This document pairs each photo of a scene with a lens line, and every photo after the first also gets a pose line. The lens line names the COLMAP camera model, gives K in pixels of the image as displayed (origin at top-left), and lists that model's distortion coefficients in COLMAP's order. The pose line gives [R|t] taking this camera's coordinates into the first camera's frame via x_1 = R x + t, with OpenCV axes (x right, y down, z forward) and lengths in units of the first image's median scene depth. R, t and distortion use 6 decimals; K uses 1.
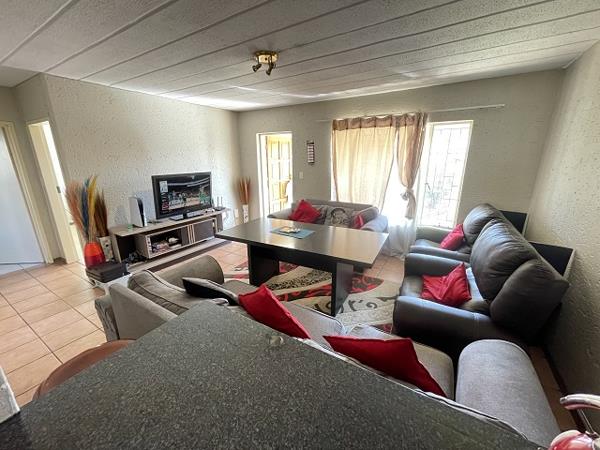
lens RADIAL K [[242.5, 0, 299.0], [0, 242.5, 225.6], [0, 0, 1]] dist [-0.003482, 0.000799]
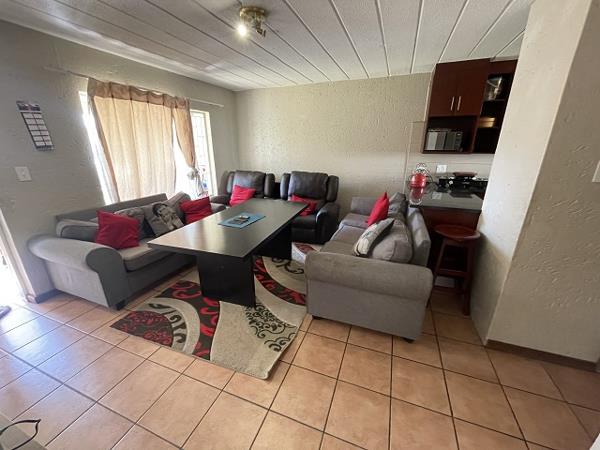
lens RADIAL K [[242.5, 0, 299.6], [0, 242.5, 224.6], [0, 0, 1]] dist [-0.003482, 0.000799]
pose [[-0.180346, -0.304899, 0.935154, -0.753729], [0.265893, 0.900233, 0.344791, -0.175681], [-0.946983, 0.310832, -0.081283, 0.719662]]
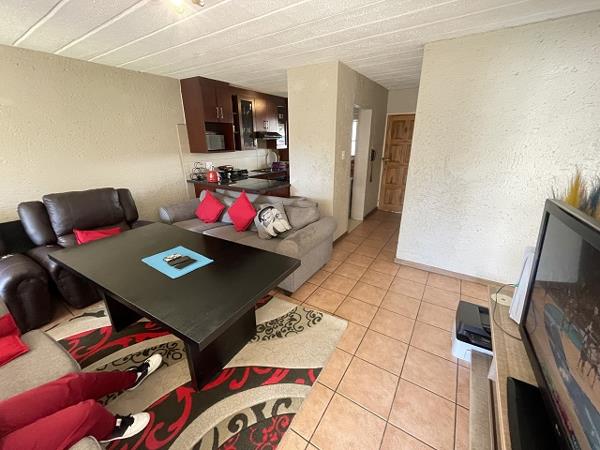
lens RADIAL K [[242.5, 0, 300.6], [0, 242.5, 224.2], [0, 0, 1]] dist [-0.003482, 0.000799]
pose [[-0.999478, 0.003669, 0.032088, -0.301430], [0.021361, 0.820291, 0.571548, -0.332278], [-0.024224, 0.571935, -0.819941, 1.192261]]
